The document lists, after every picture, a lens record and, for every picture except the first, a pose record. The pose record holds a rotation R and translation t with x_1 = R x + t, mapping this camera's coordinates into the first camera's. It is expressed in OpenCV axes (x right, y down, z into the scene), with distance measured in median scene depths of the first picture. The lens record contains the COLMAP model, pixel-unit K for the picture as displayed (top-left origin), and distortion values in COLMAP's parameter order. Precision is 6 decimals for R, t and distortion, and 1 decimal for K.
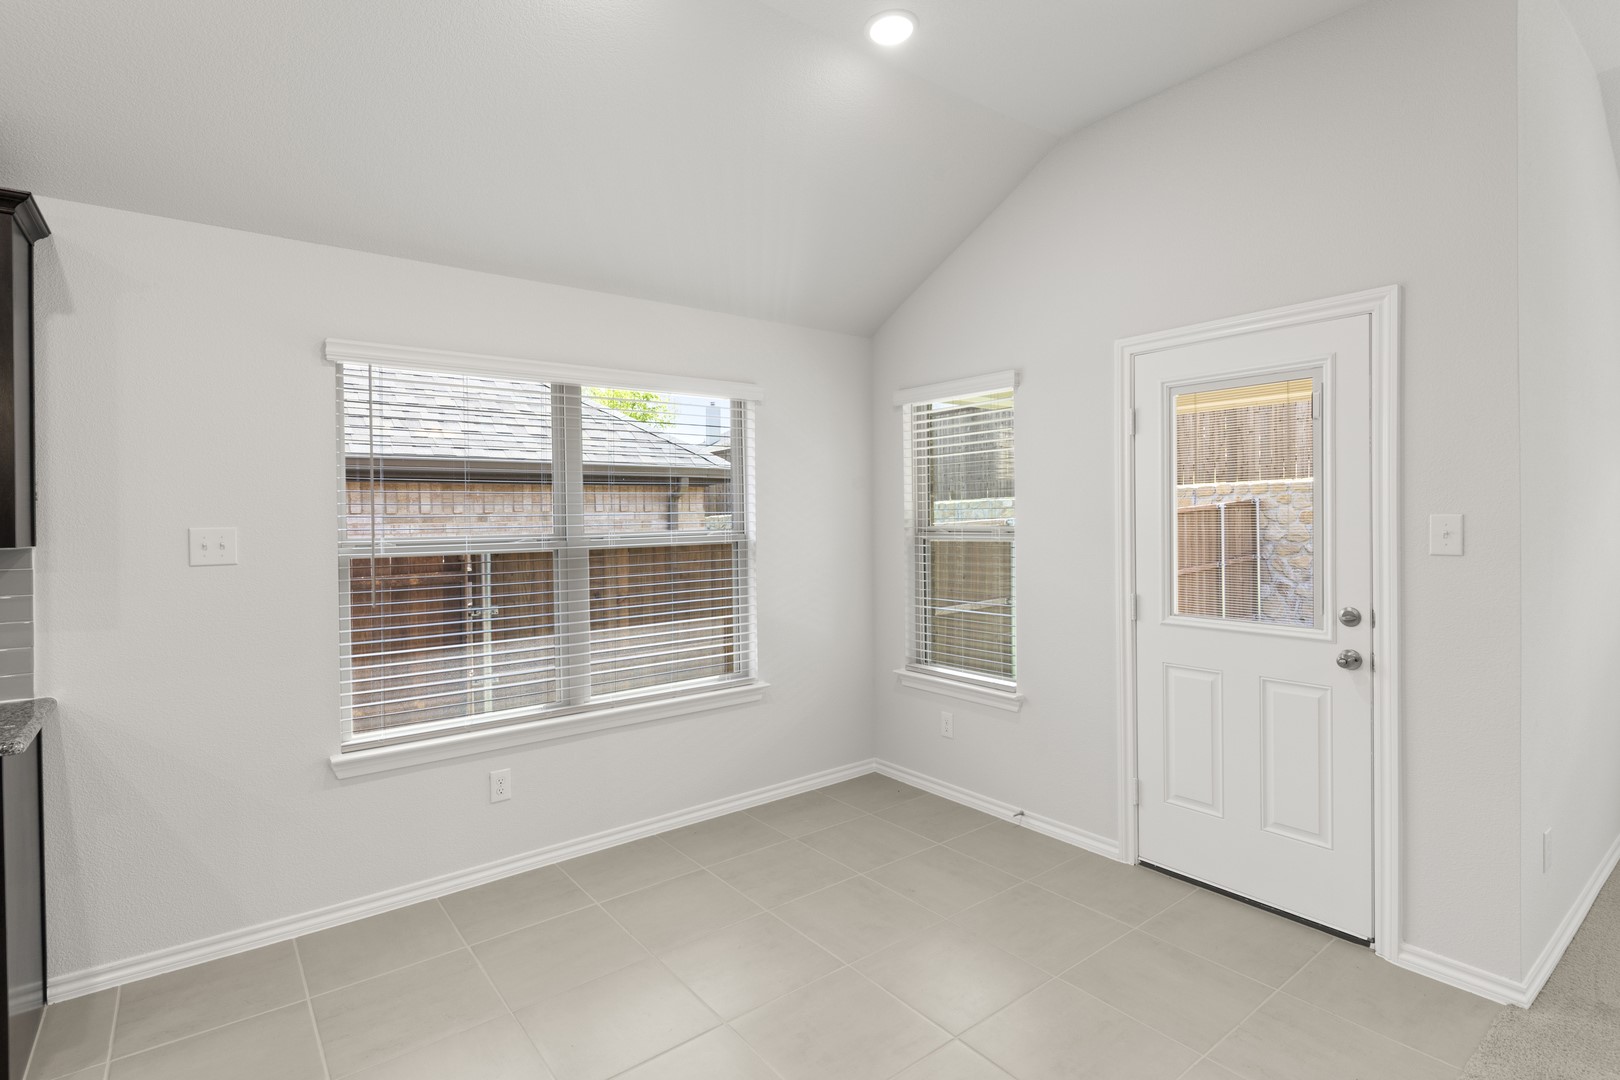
lens RADIAL K [[773.1, 0, 795.8], [0, 773.1, 532.1], [0, 0, 1]] dist [-0.002074, -0.000991]
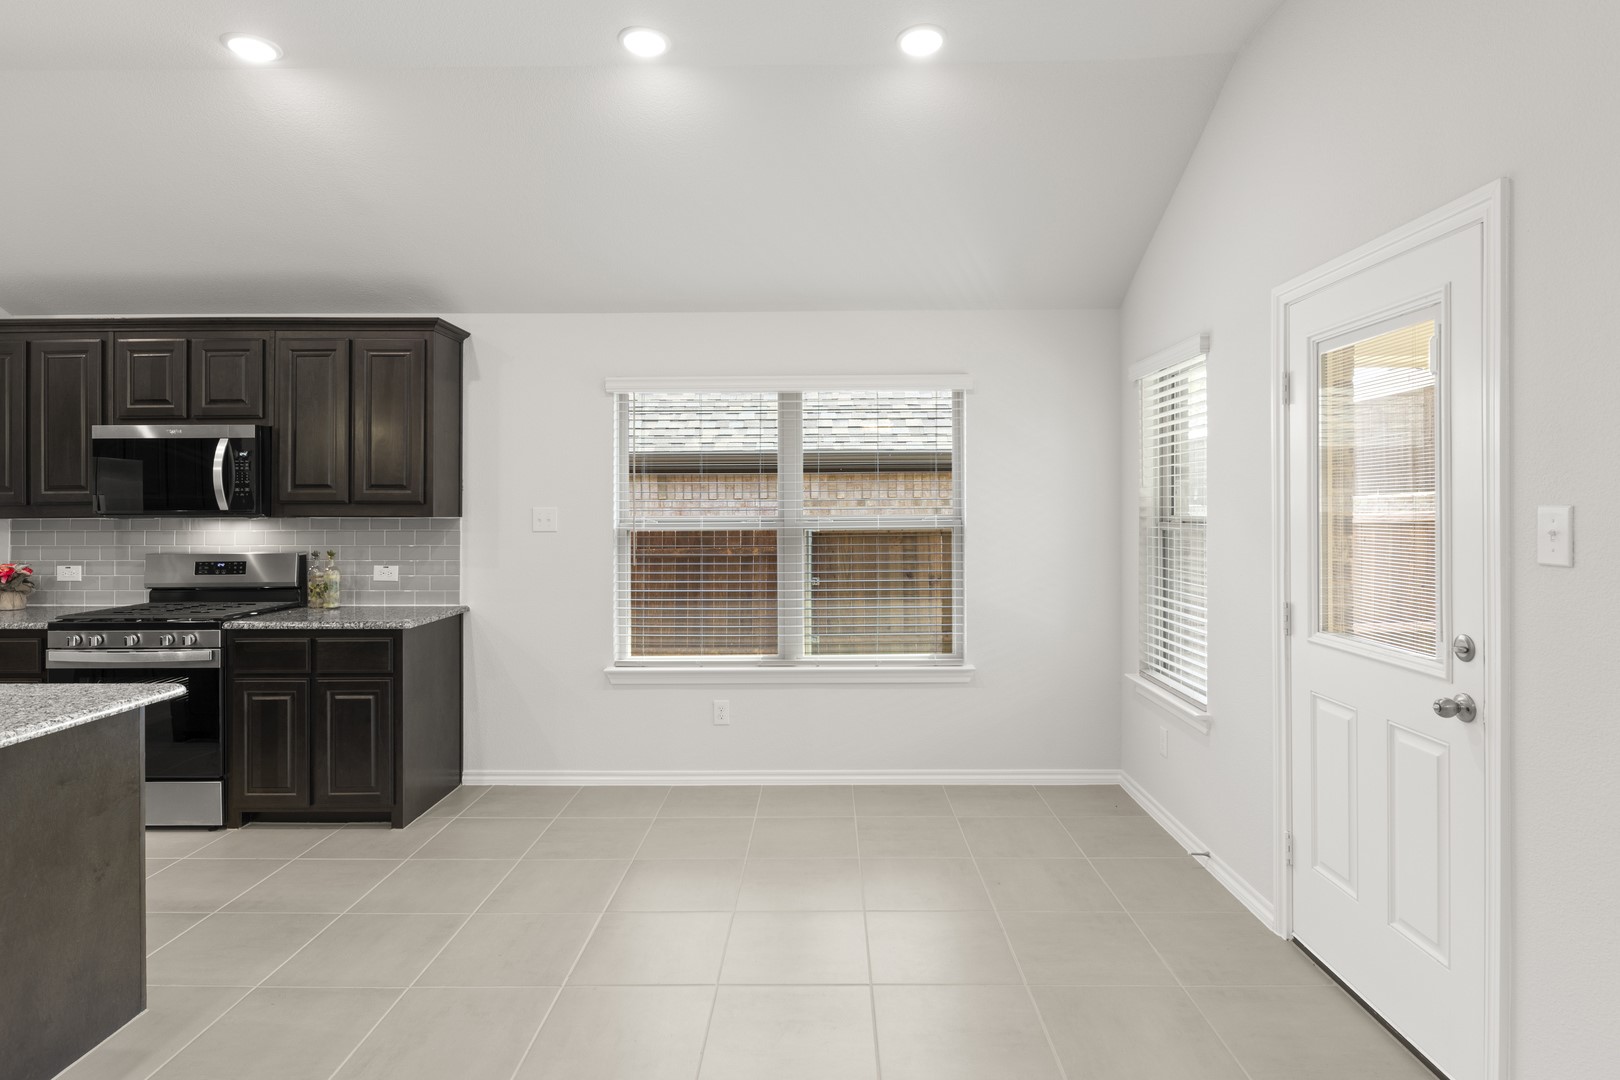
lens RADIAL K [[819.4, 0, 822.1], [0, 819.4, 515.2], [0, 0, 1]] dist [0.007296, -0.001173]
pose [[0.792468, 0.015789, -0.609709, 0.521832], [-0.018500, 0.999827, 0.001846, -0.002631], [0.609632, 0.009817, 0.792623, 0.023506]]
